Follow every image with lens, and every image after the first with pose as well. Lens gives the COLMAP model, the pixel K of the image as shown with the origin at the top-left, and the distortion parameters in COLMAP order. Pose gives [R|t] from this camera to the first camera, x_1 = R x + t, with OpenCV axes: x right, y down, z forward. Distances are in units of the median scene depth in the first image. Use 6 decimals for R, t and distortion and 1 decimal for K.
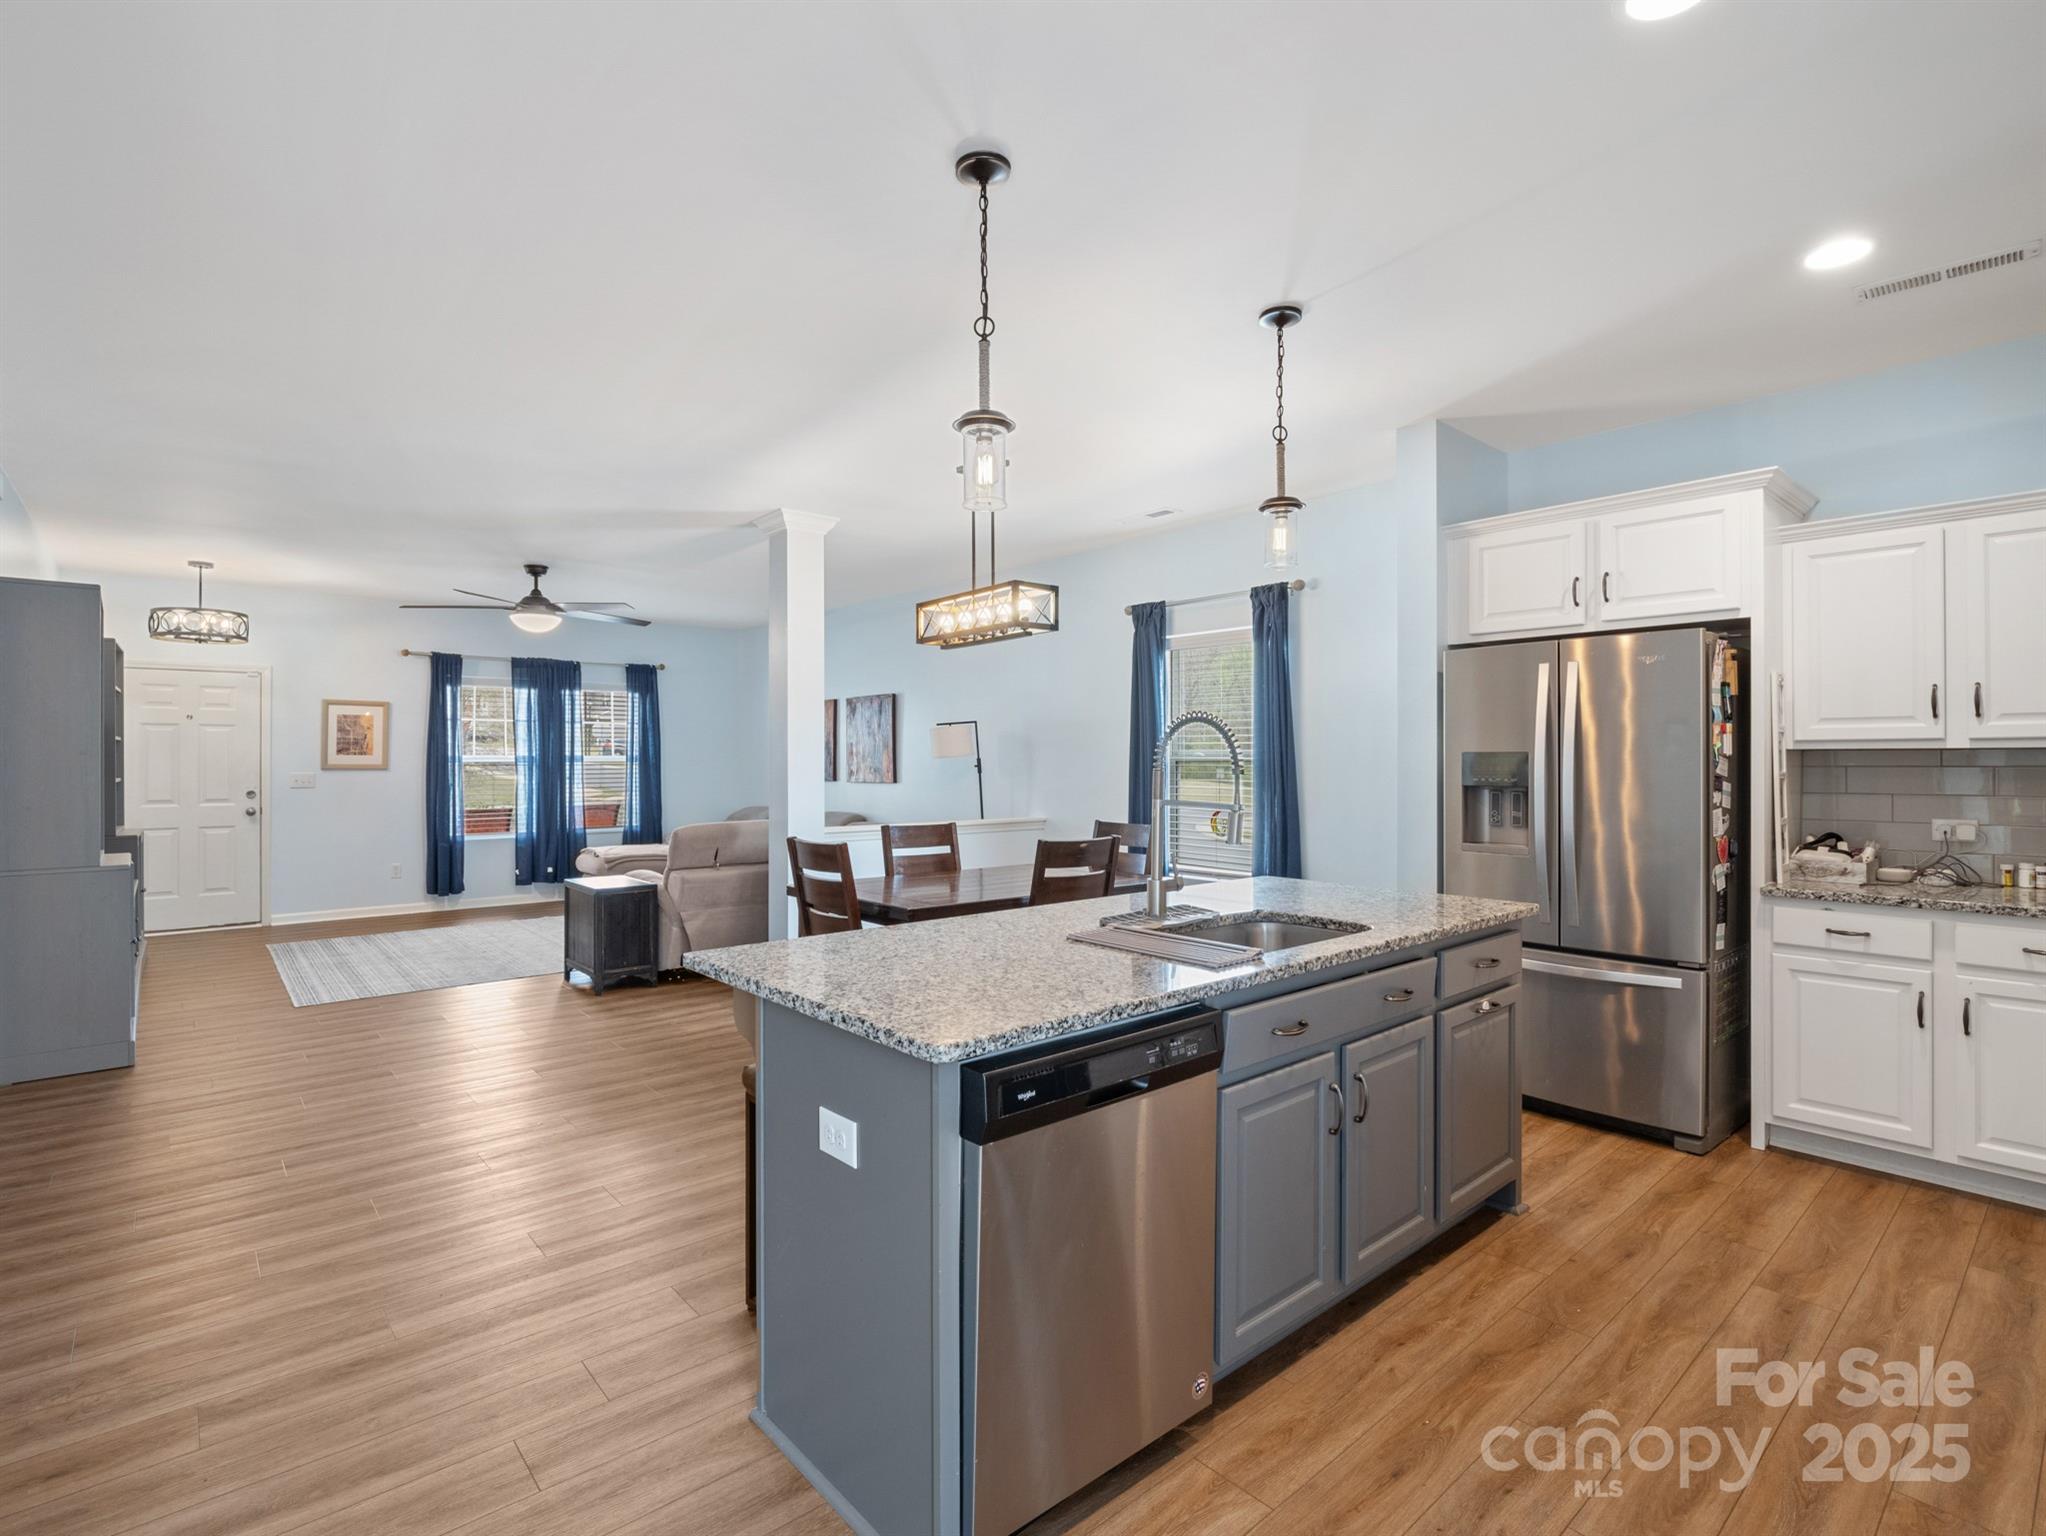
lens RADIAL K [[988.9, 0, 1001.6], [0, 988.9, 756.5], [0, 0, 1]] dist [-0.002053, -0.004938]
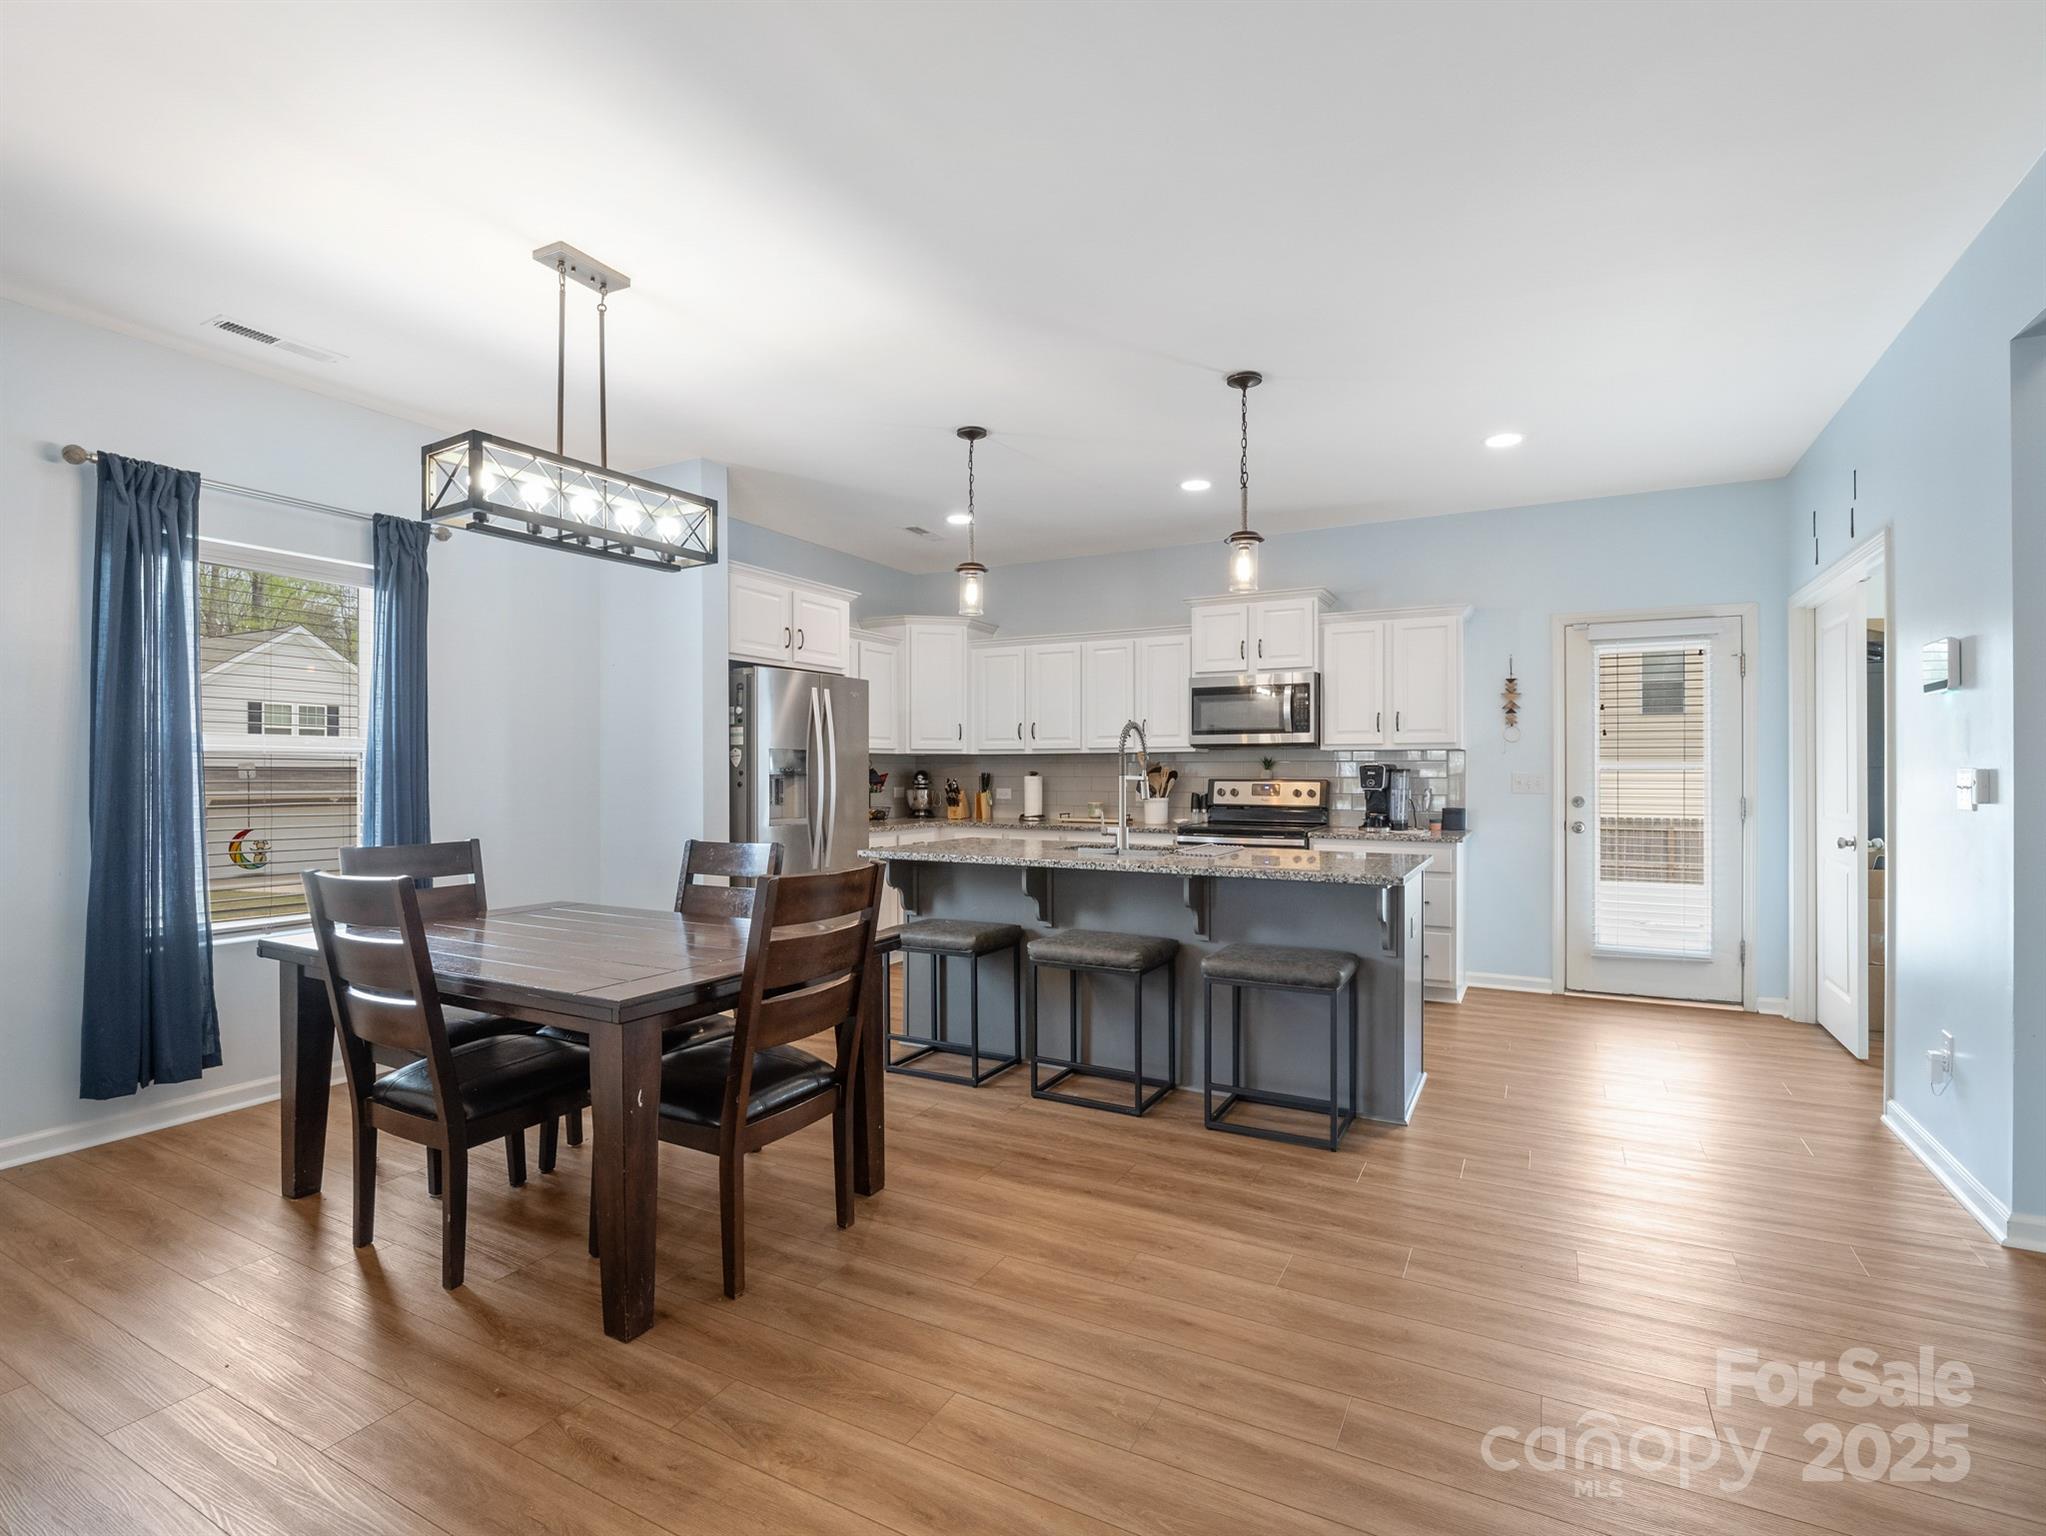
lens RADIAL K [[988.9, 0, 1010.0], [0, 988.9, 778.7], [0, 0, 1]] dist [-0.002053, -0.004938]
pose [[-0.358327, -0.002846, 0.933592, -0.984384], [-0.000216, 0.999996, 0.002966, 0.036716], [-0.933596, 0.000861, -0.358326, 1.378703]]
